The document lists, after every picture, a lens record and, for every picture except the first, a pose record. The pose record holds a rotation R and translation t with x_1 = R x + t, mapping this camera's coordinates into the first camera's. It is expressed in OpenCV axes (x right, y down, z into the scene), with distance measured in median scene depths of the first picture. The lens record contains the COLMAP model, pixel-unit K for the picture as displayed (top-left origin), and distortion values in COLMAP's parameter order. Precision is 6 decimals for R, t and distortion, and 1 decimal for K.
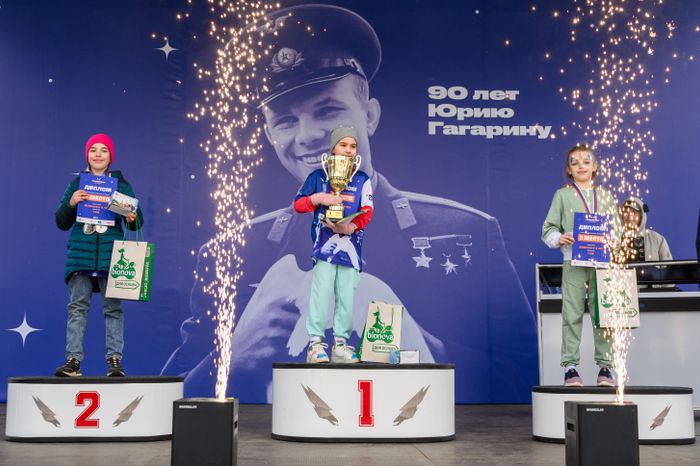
lens RADIAL K [[952.8, 0, 346.0], [0, 952.8, 202.6], [0, 0, 1]] dist [-0.013318, 0.000000]
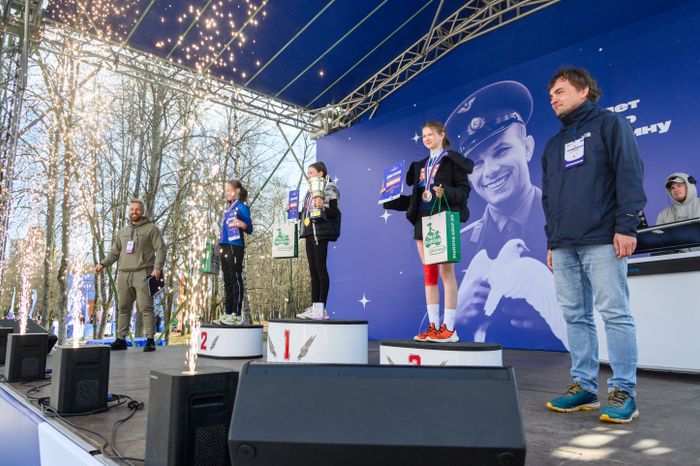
lens RADIAL K [[489.8, 0, 350.0], [0, 489.8, 229.7], [0, 0, 1]] dist [-0.021357, -0.007867]
pose [[0.679358, -0.117713, -0.724304, 0.442968], [0.105487, 0.992464, -0.062354, 0.059277], [0.726186, -0.034044, 0.686655, 0.366580]]
